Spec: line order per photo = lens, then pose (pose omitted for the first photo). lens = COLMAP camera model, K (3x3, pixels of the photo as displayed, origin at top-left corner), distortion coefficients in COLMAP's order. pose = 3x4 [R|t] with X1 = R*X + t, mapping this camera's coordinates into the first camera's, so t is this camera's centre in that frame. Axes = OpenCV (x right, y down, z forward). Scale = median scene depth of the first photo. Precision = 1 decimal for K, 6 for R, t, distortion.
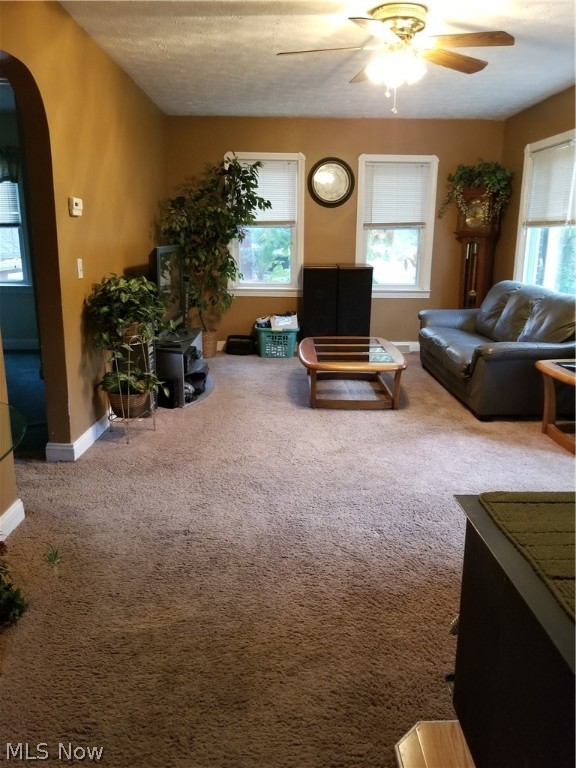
lens RADIAL K [[598.1, 0, 290.6], [0, 598.1, 383.6], [0, 0, 1]] dist [0.080494, -0.125951]
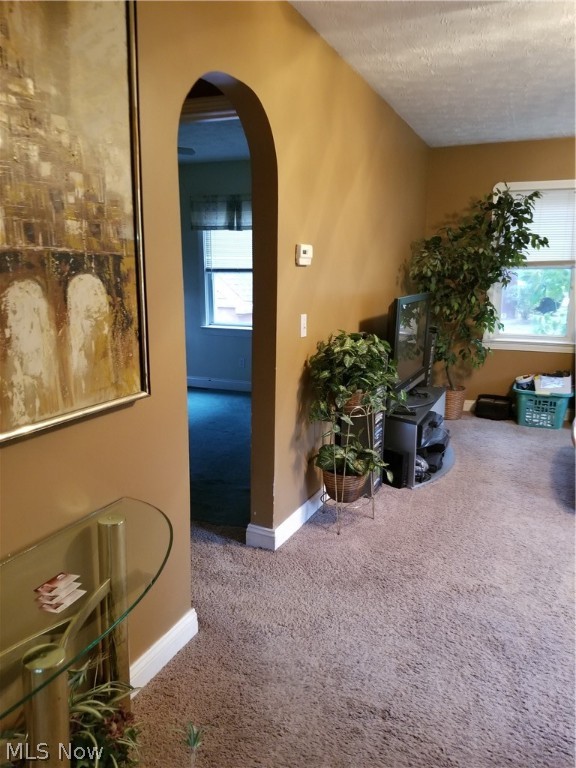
lens RADIAL K [[598.1, 0, 290.5], [0, 598.1, 397.6], [0, 0, 1]] dist [0.080494, -0.125951]
pose [[0.914431, 0.077971, -0.397160, -0.015616], [-0.092868, 0.995509, -0.018382, -0.064649], [0.393943, 0.053692, 0.917565, 0.195109]]
